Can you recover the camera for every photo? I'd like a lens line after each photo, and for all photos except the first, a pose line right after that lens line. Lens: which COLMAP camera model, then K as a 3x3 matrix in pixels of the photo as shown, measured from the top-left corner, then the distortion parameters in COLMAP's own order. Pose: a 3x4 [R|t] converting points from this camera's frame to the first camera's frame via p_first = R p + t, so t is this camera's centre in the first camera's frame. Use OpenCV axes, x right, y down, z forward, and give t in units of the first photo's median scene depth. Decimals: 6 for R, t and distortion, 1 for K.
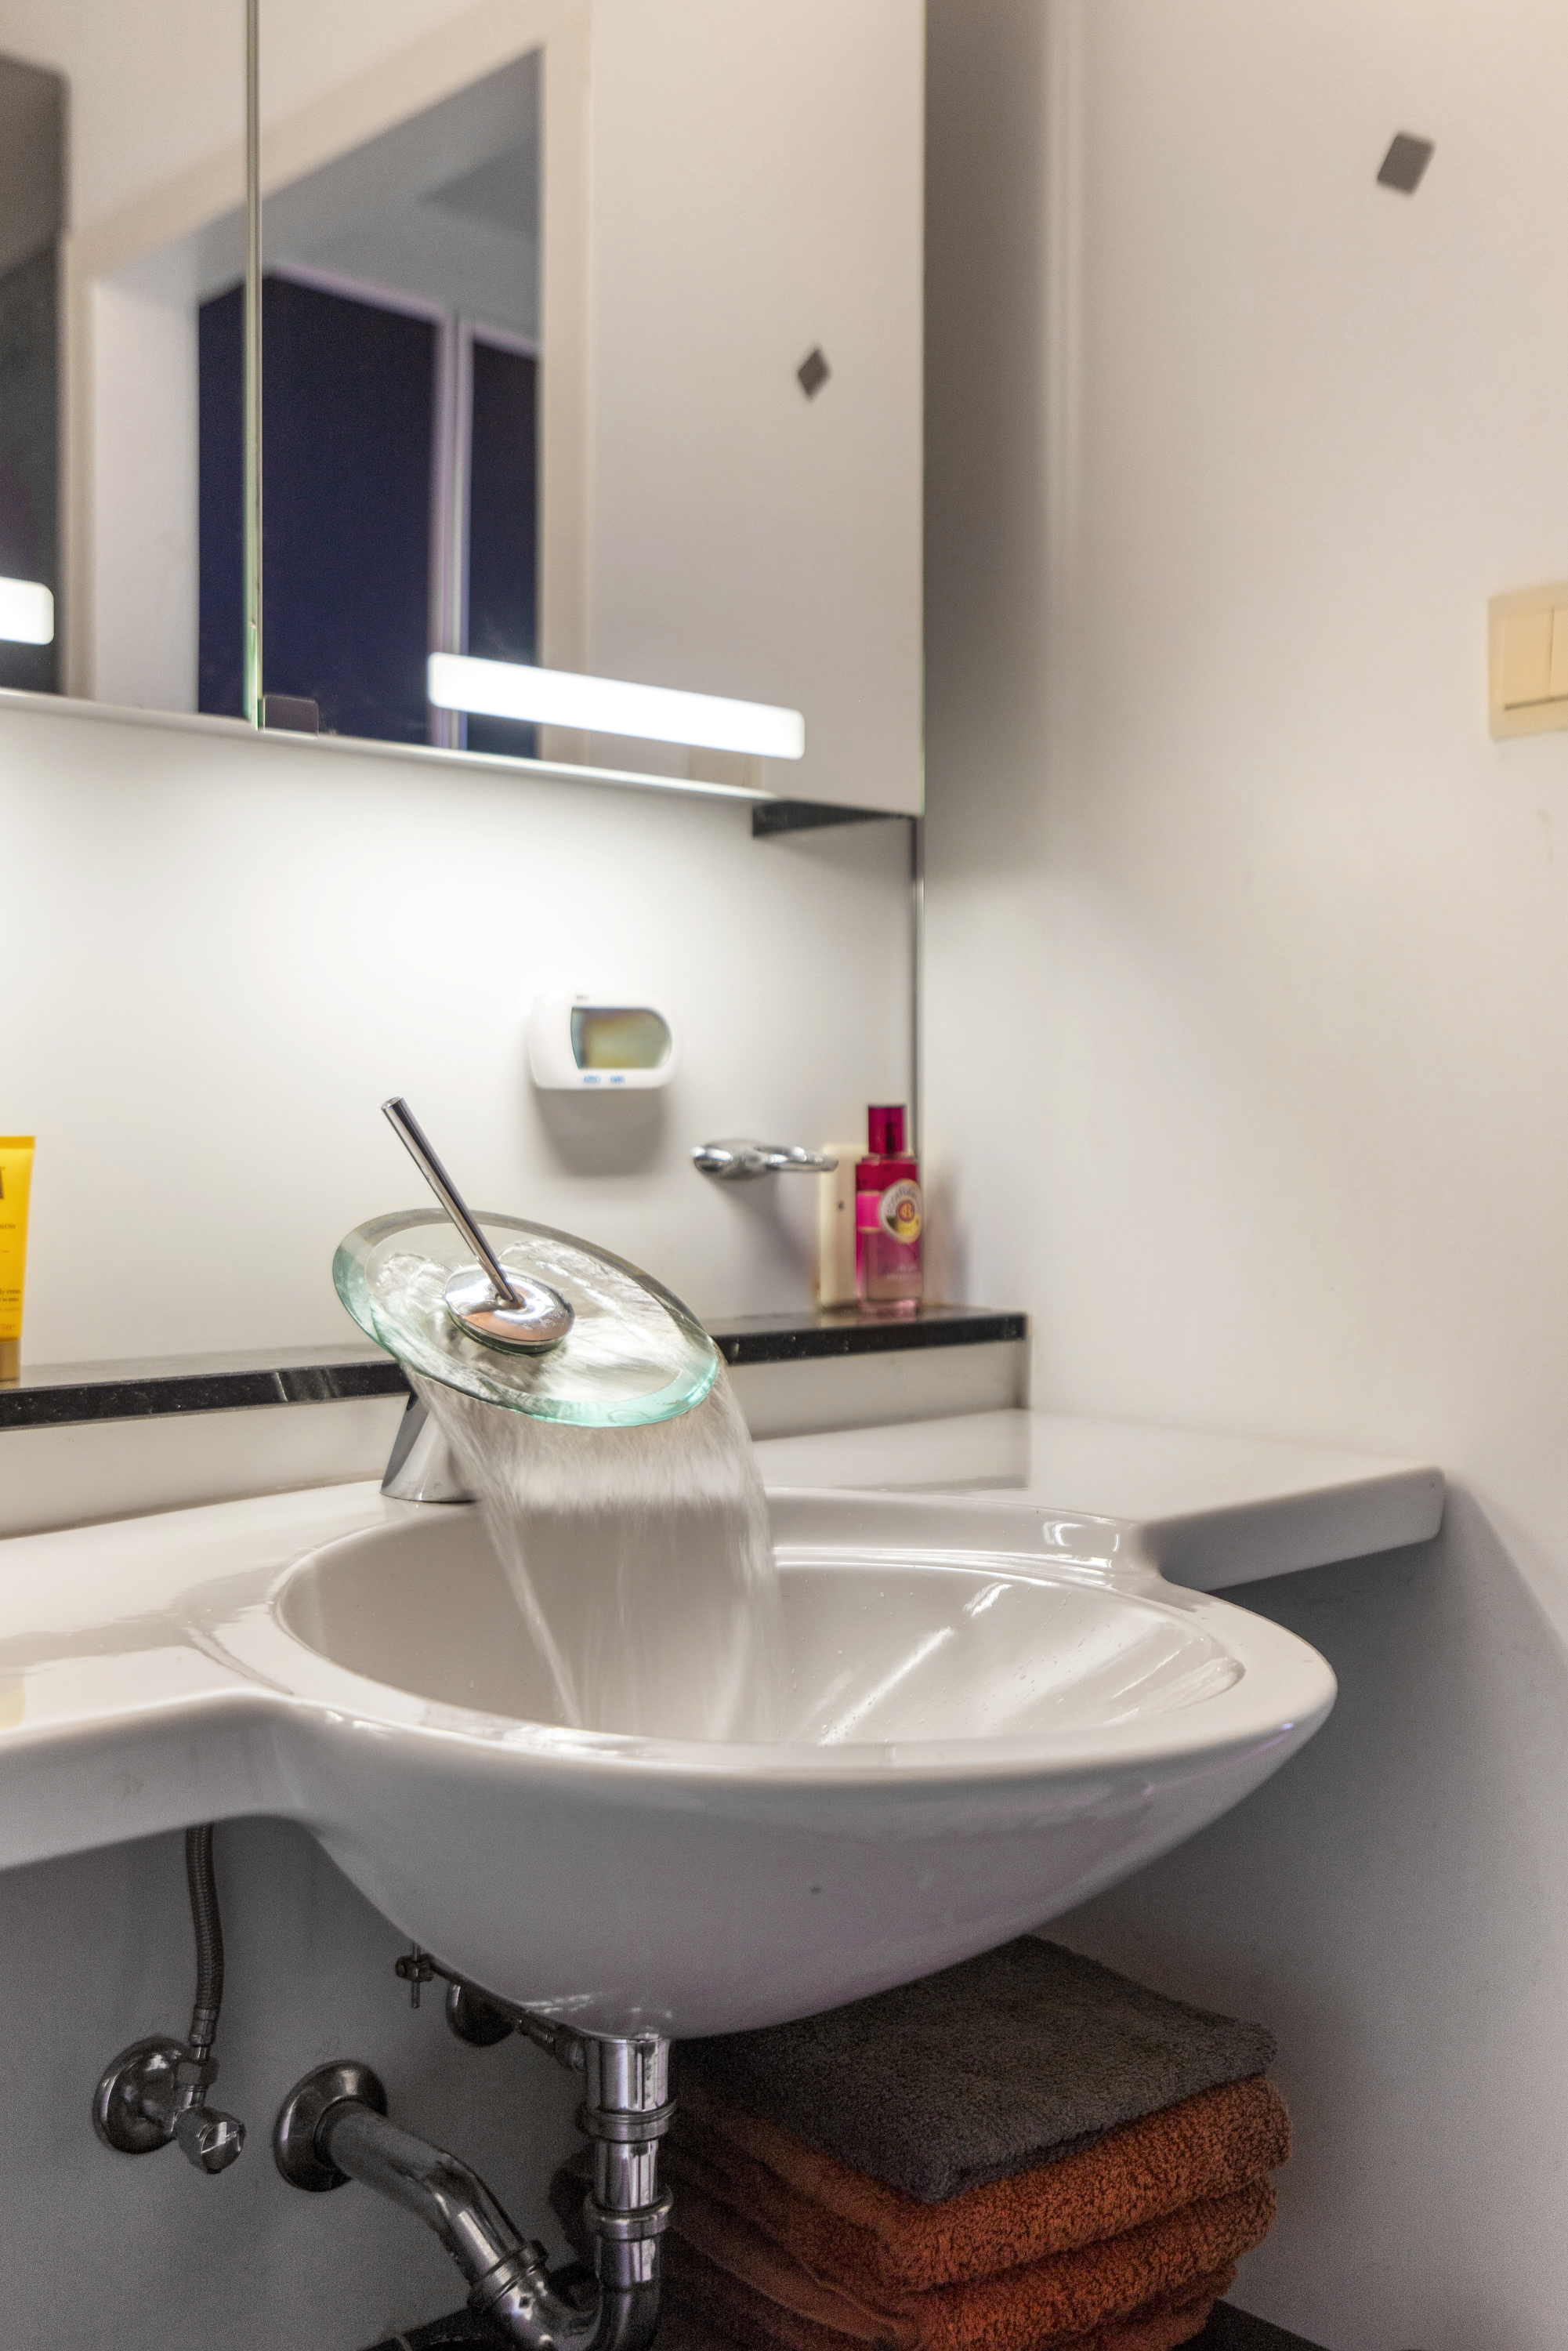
lens RADIAL K [[2307.3, 0, 784.0], [0, 2307.3, 1175.5], [0, 0, 1]] dist [0.005793, -0.015958]
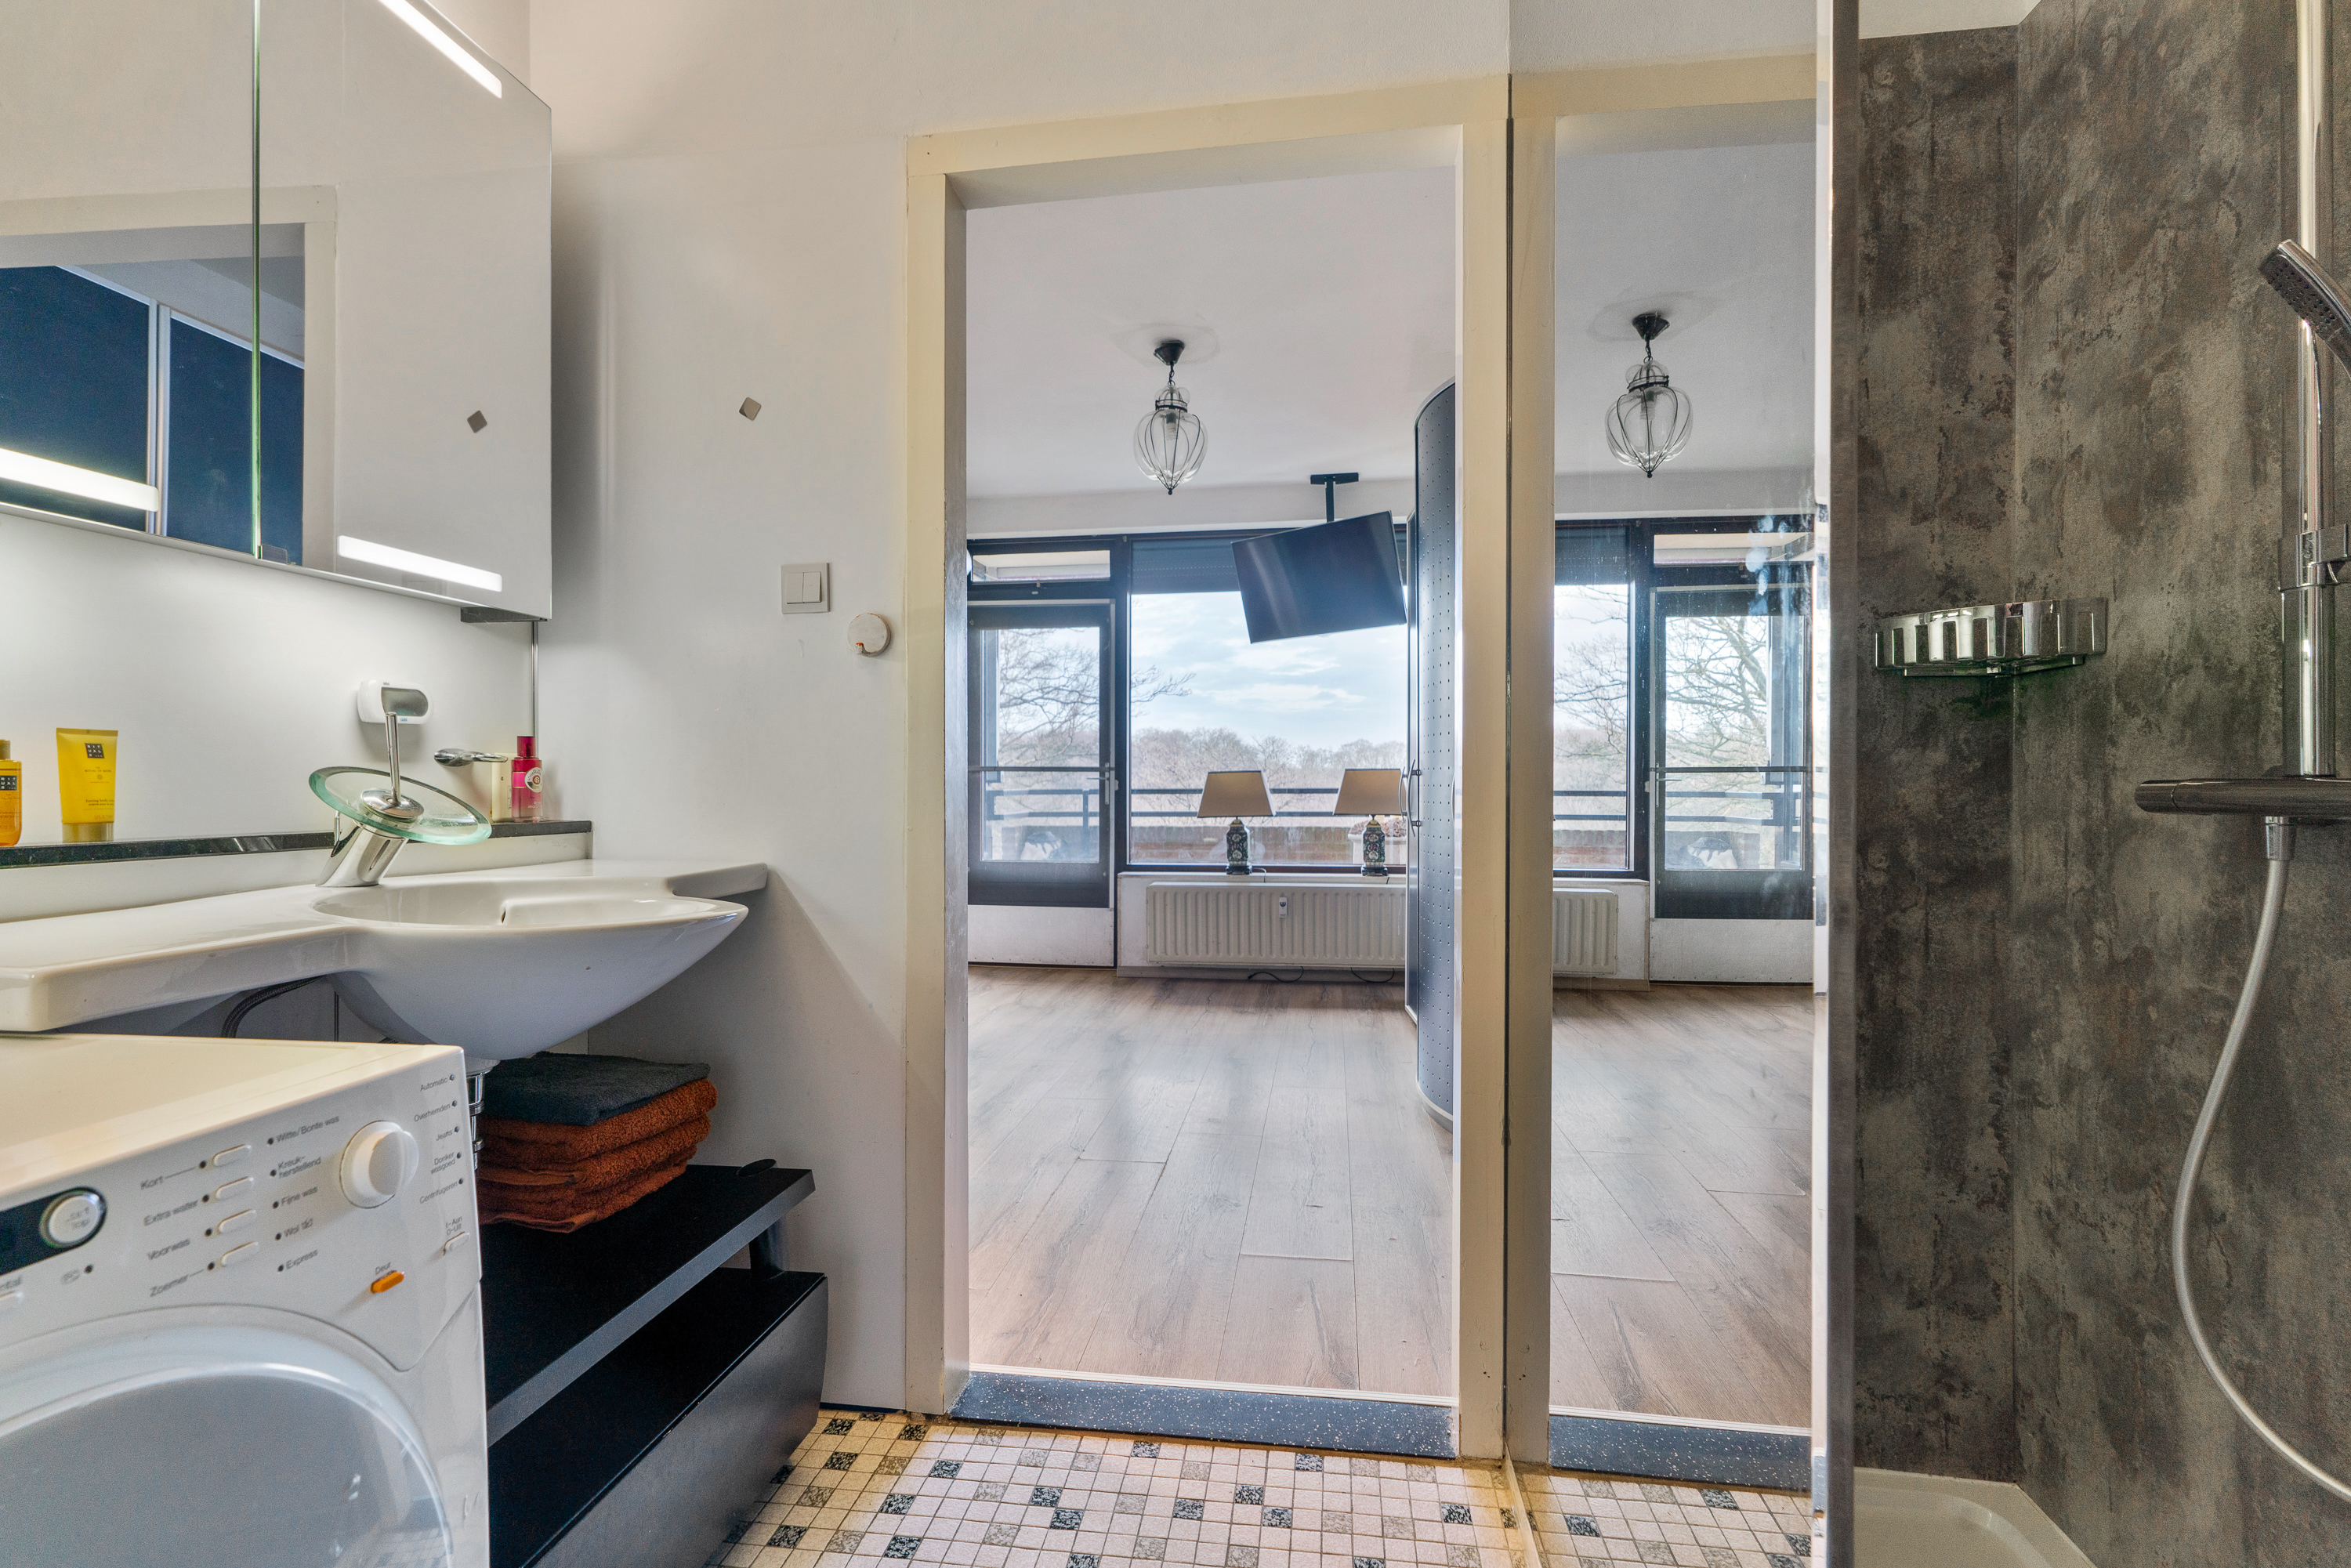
lens RADIAL K [[1072.2, 0, 1175.5], [0, 1072.2, 784.0], [0, 0, 1]] dist [-0.001644, 0.000710]
pose [[0.775062, 0.002022, 0.631882, -0.162671], [0.007972, 0.999884, -0.012978, 0.046522], [-0.631835, 0.015096, 0.774956, -0.355700]]
